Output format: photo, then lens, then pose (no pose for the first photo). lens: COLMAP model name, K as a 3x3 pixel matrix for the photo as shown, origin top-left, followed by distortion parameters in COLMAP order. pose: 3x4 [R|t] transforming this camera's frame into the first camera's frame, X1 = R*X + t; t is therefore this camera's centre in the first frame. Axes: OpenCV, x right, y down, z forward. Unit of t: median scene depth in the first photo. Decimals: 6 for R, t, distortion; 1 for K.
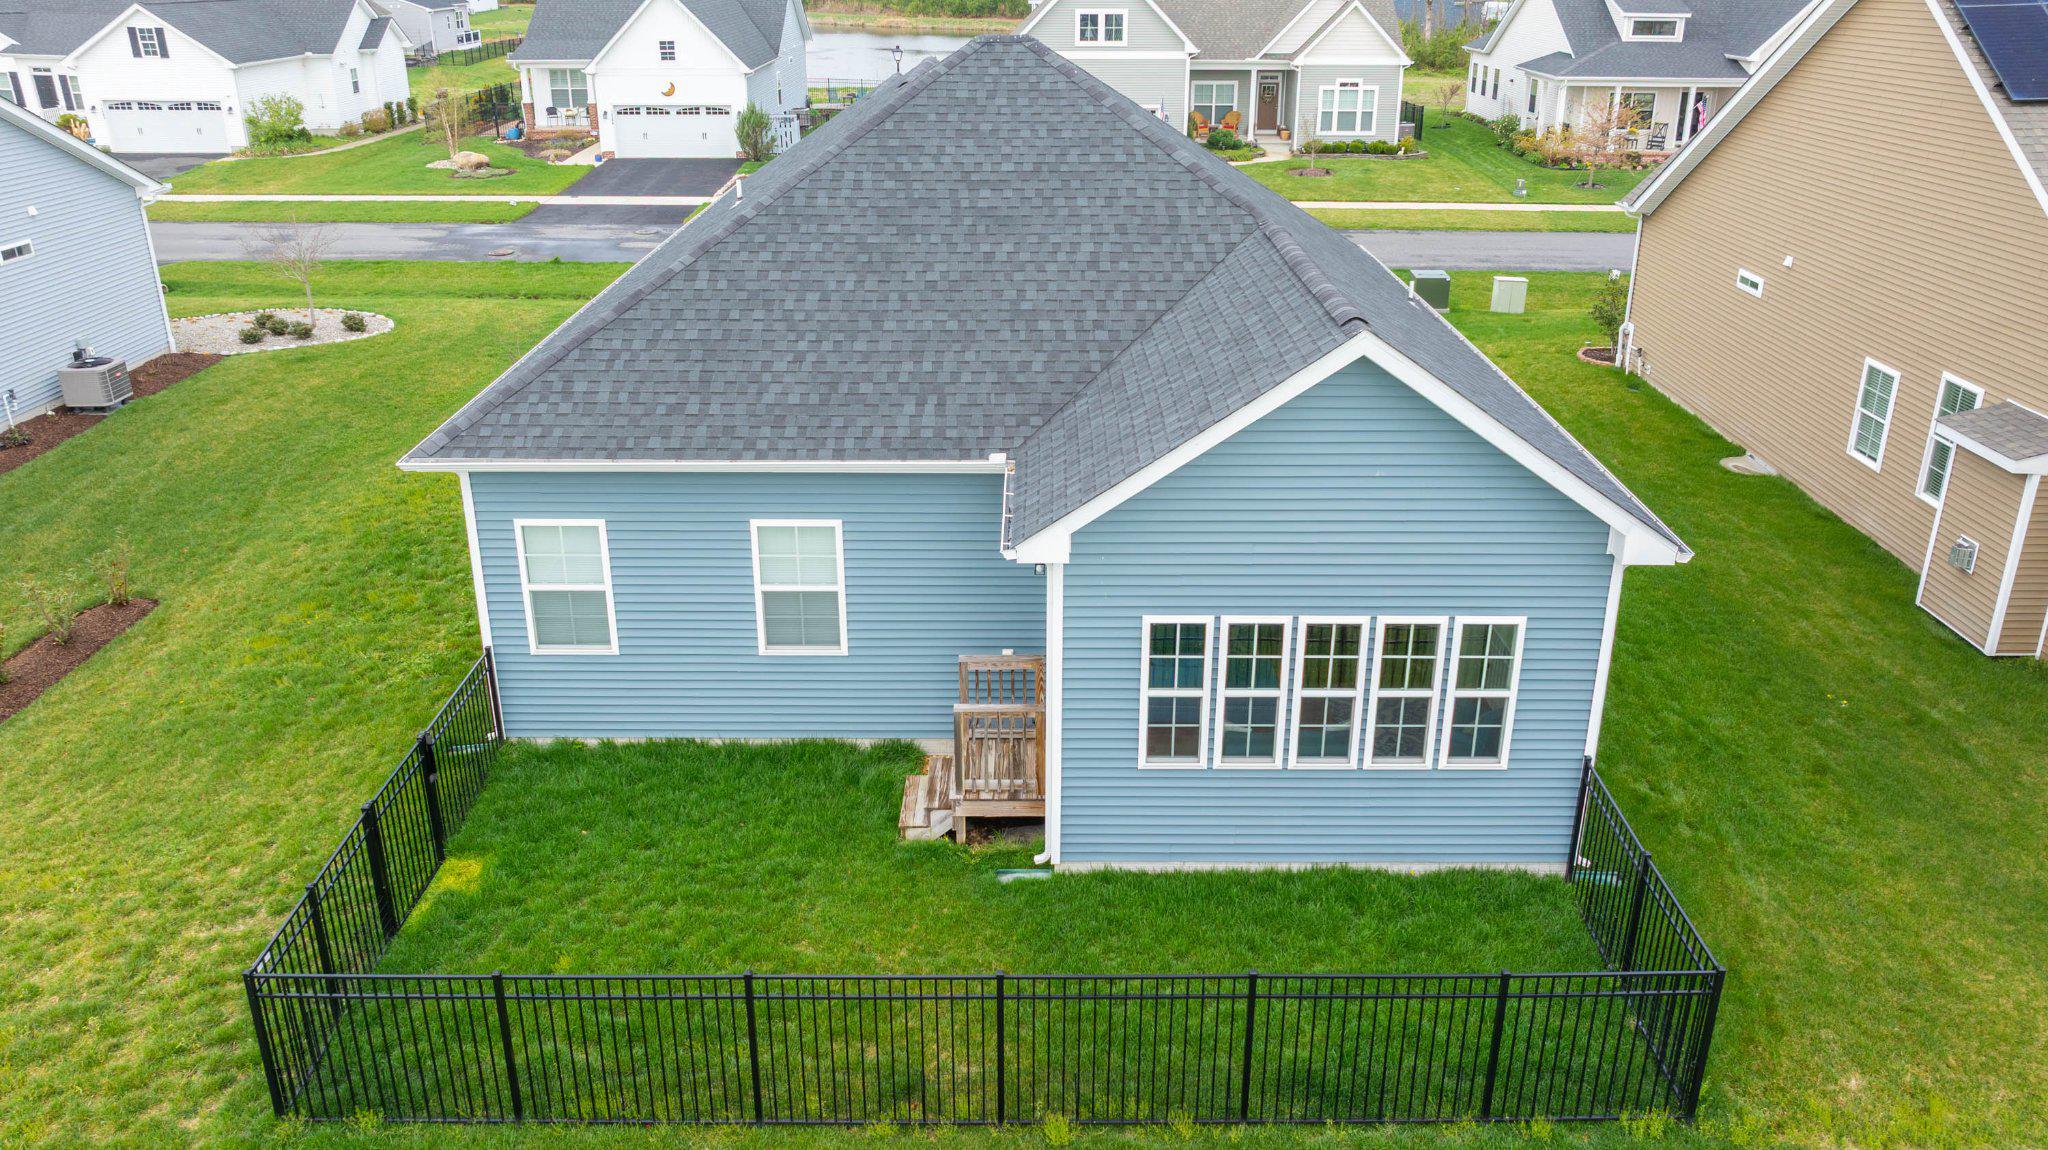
lens RADIAL K [[1465.4, 0, 1030.4], [0, 1465.4, 501.4], [0, 0, 1]] dist [-0.030209, 0.032305]
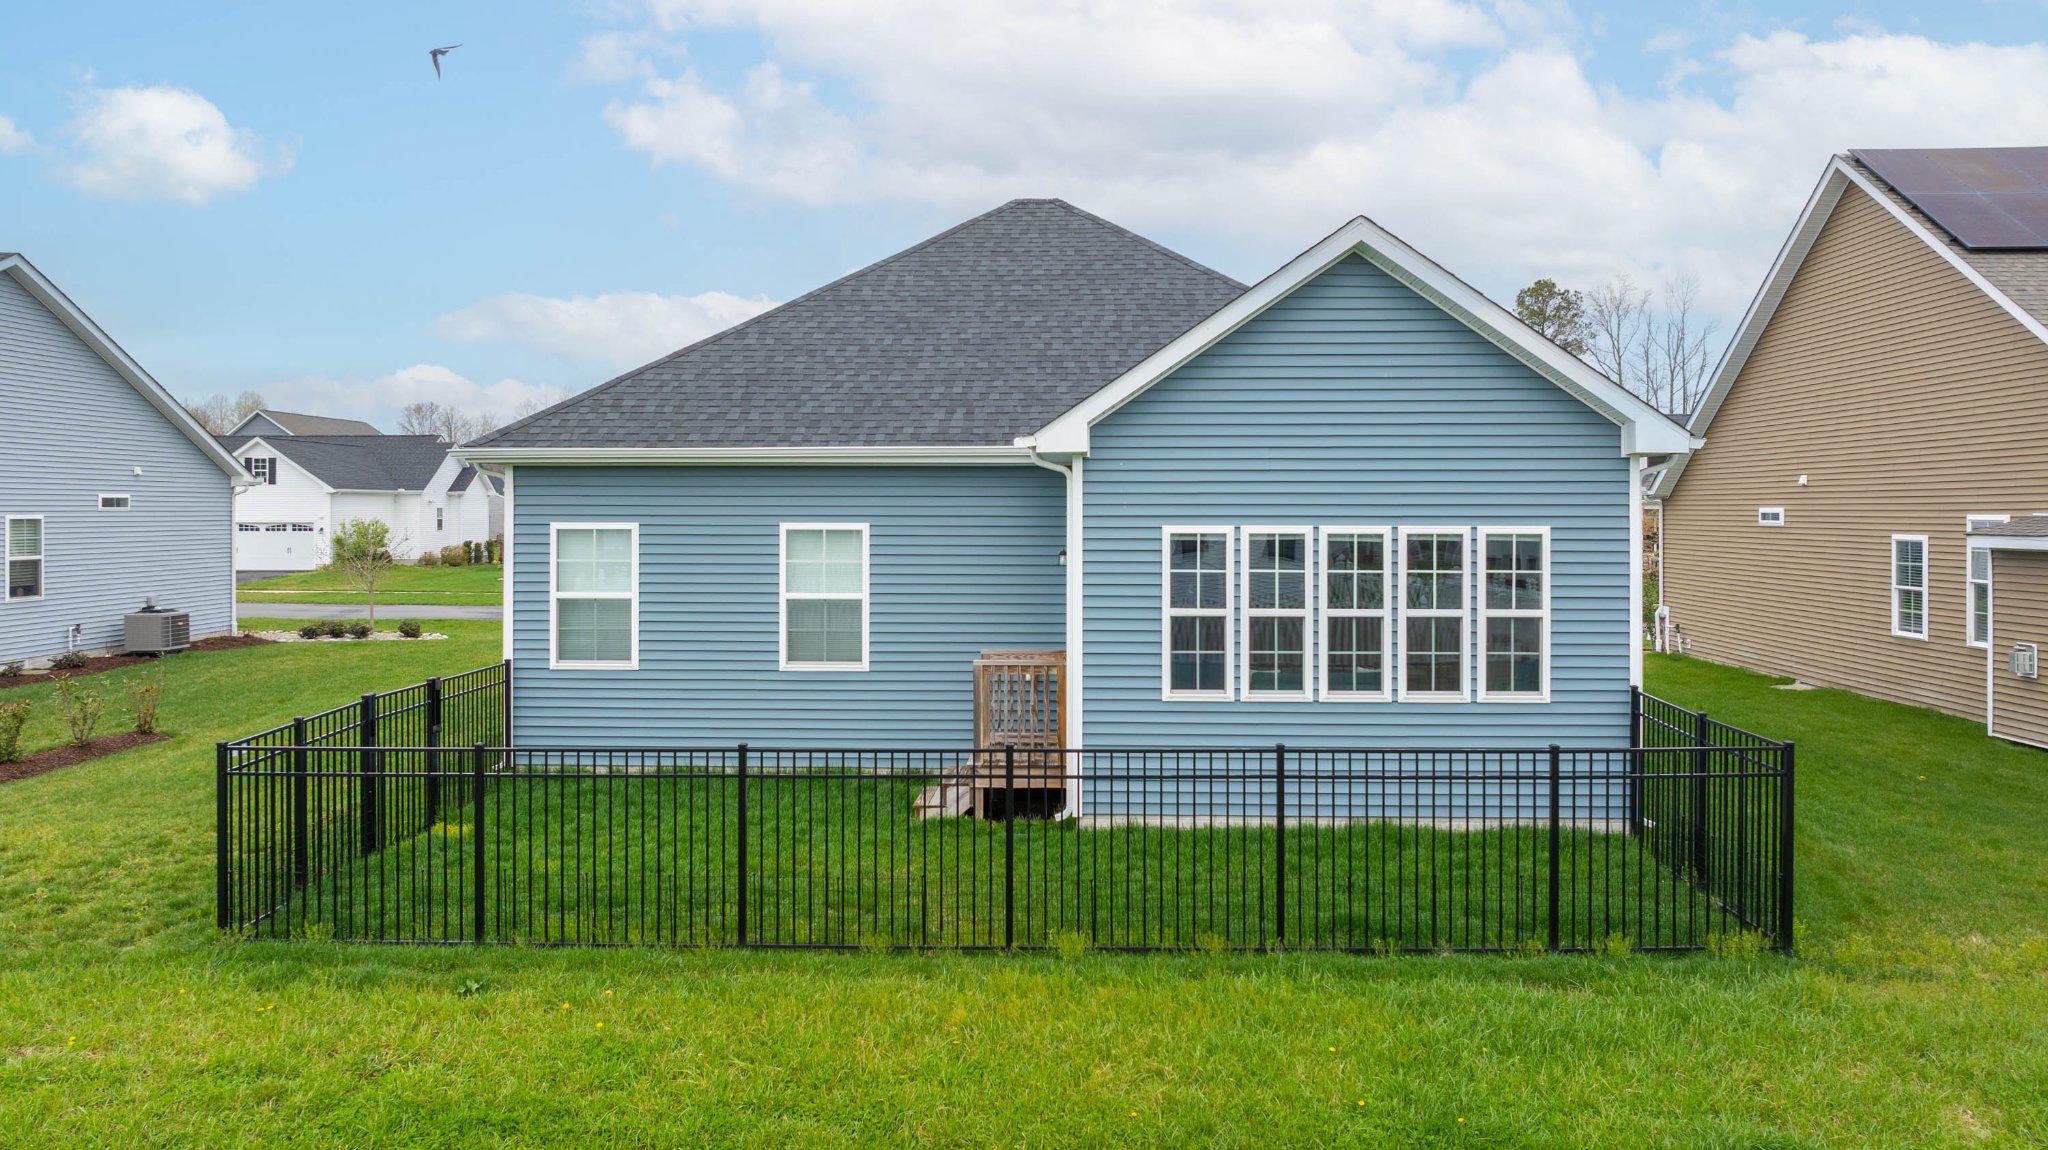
lens RADIAL K [[1465.4, 0, 1026.7], [0, 1465.4, 504.0], [0, 0, 1]] dist [-0.030209, 0.032305]
pose [[0.999392, 0.000484, -0.034855, 0.015961], [-0.012789, 0.935262, -0.353725, 0.356397], [0.032428, 0.353956, 0.934700, 0.046626]]
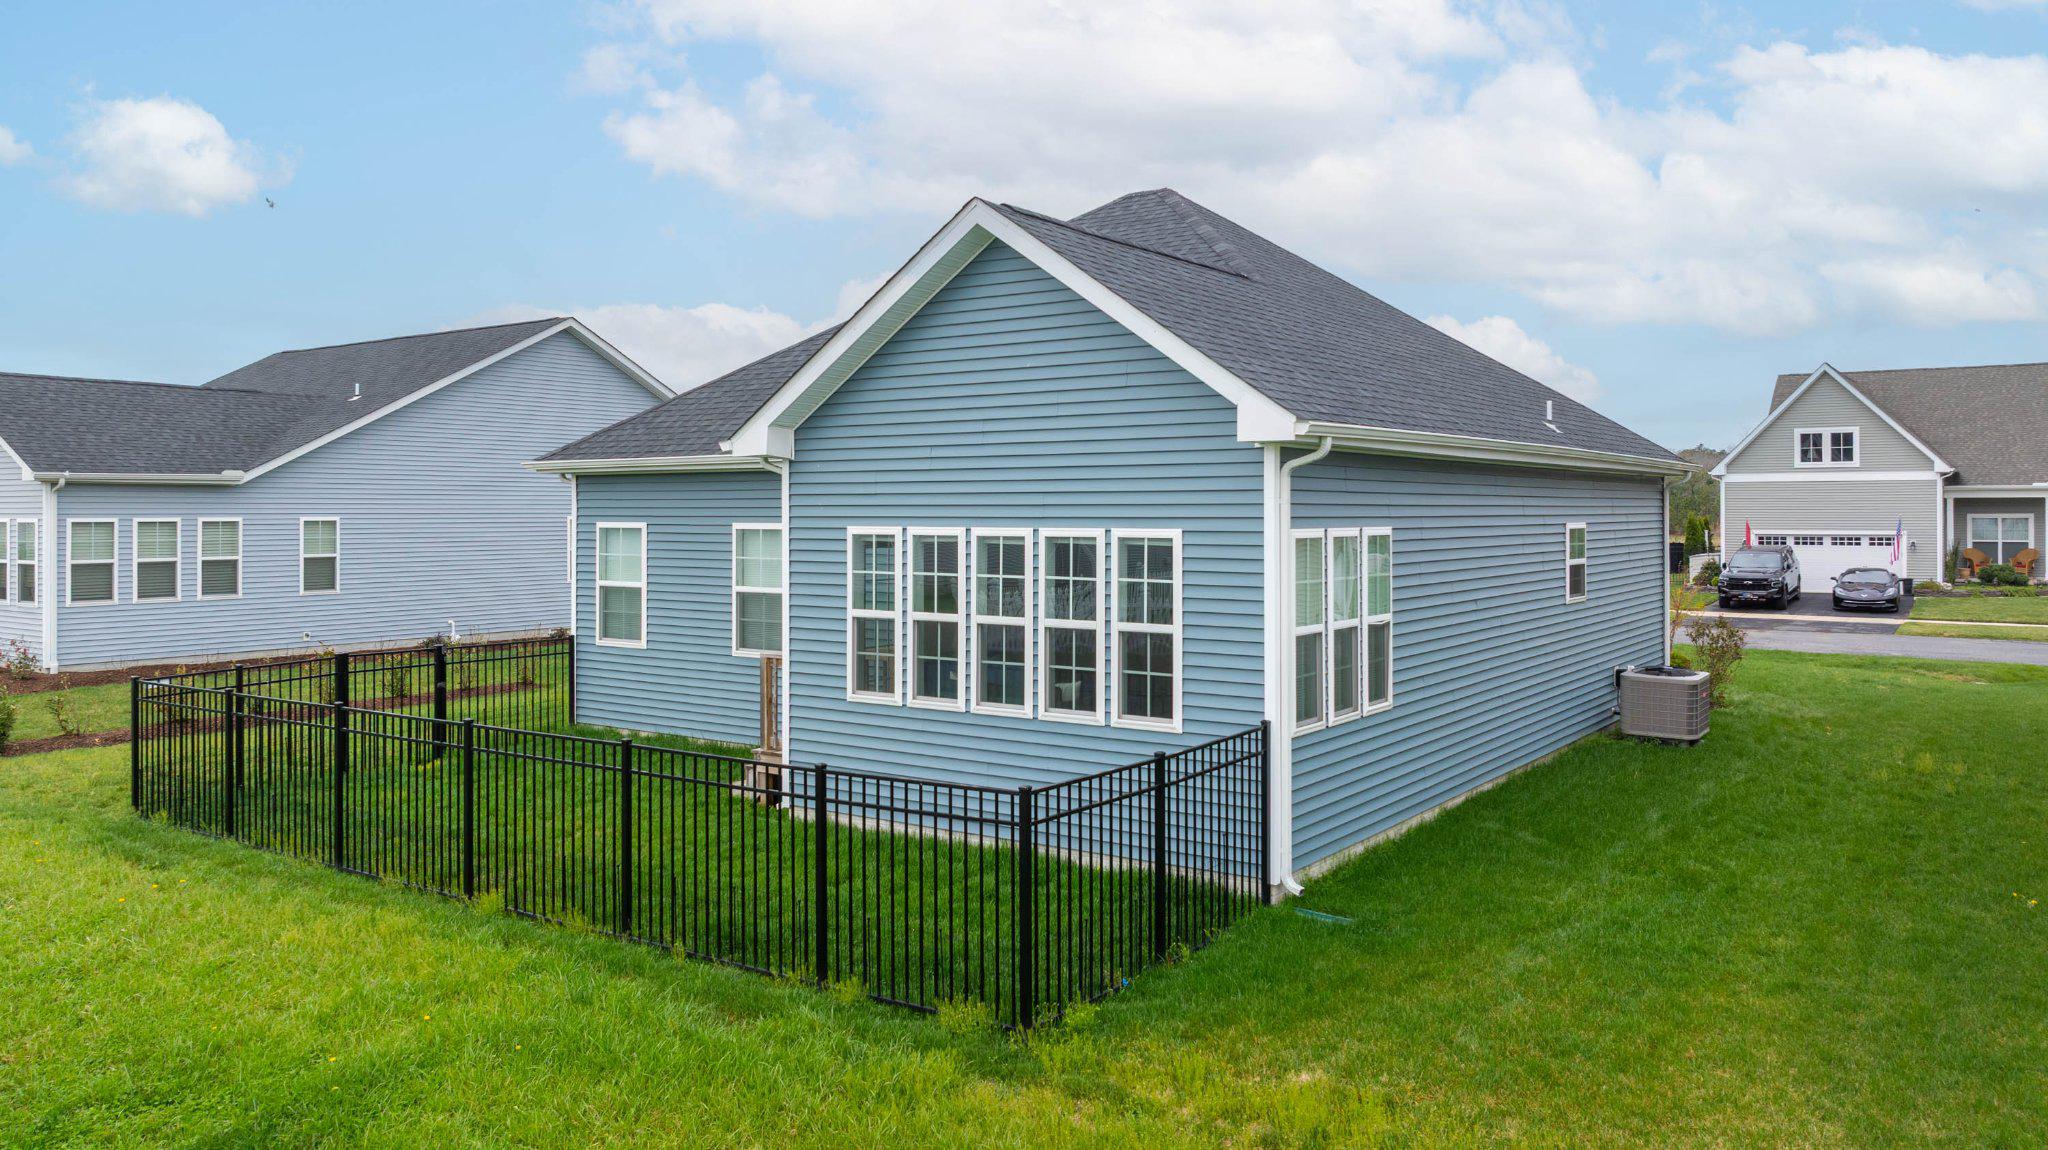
lens RADIAL K [[1465.4, 0, 1038.4], [0, 1465.4, 524.9], [0, 0, 1]] dist [-0.030209, 0.032305]
pose [[0.824556, 0.004145, -0.565765, 0.641030], [-0.196934, 0.939544, -0.280133, 0.282789], [0.530400, 0.342404, 0.775523, 0.245265]]
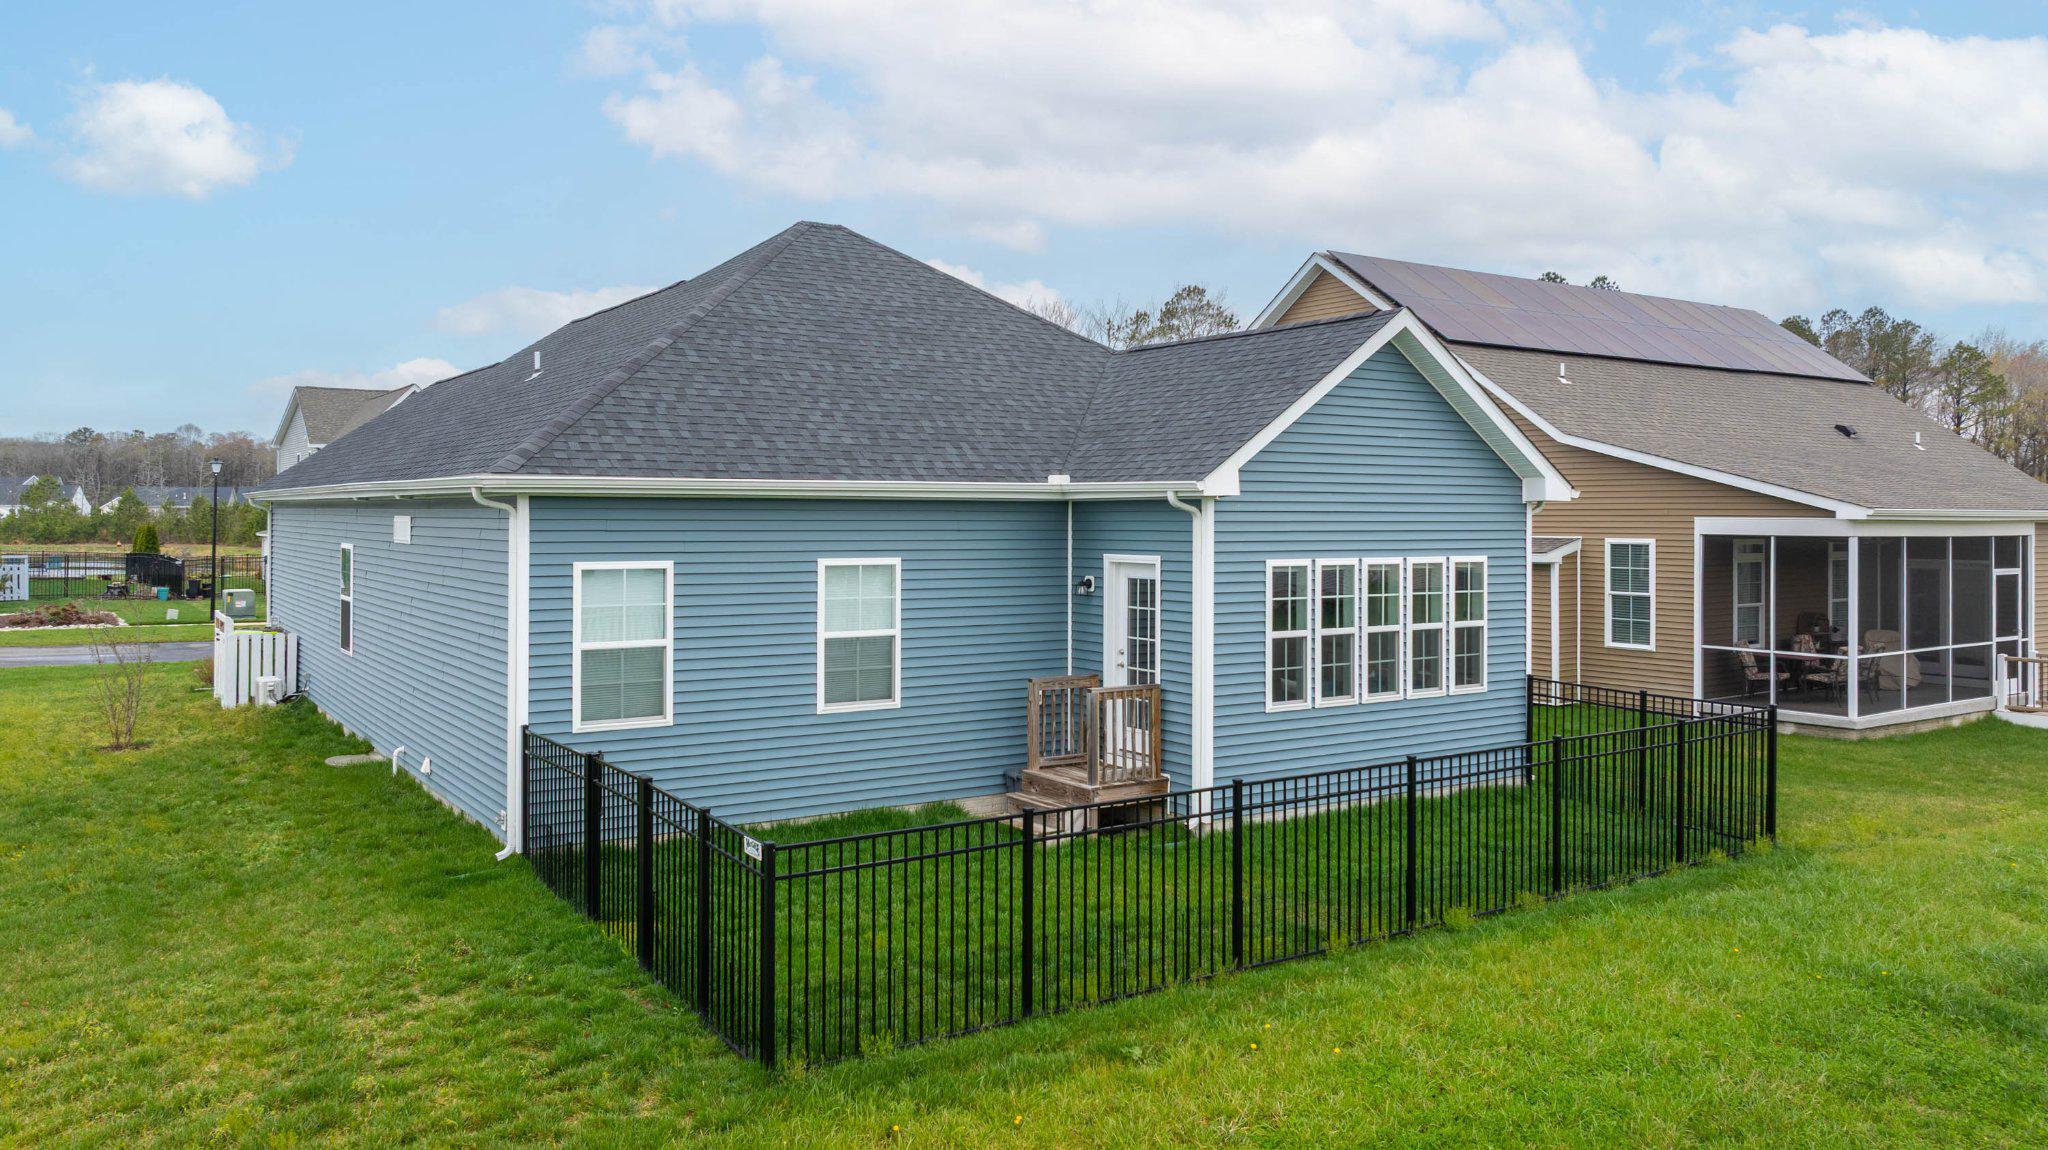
lens RADIAL K [[1465.4, 0, 1010.0], [0, 1465.4, 501.3], [0, 0, 1]] dist [-0.030209, 0.032305]
pose [[0.834490, 0.009704, 0.550938, -0.616380], [0.189497, 0.933806, -0.303474, 0.293460], [-0.517415, 0.357647, 0.777413, 0.164798]]
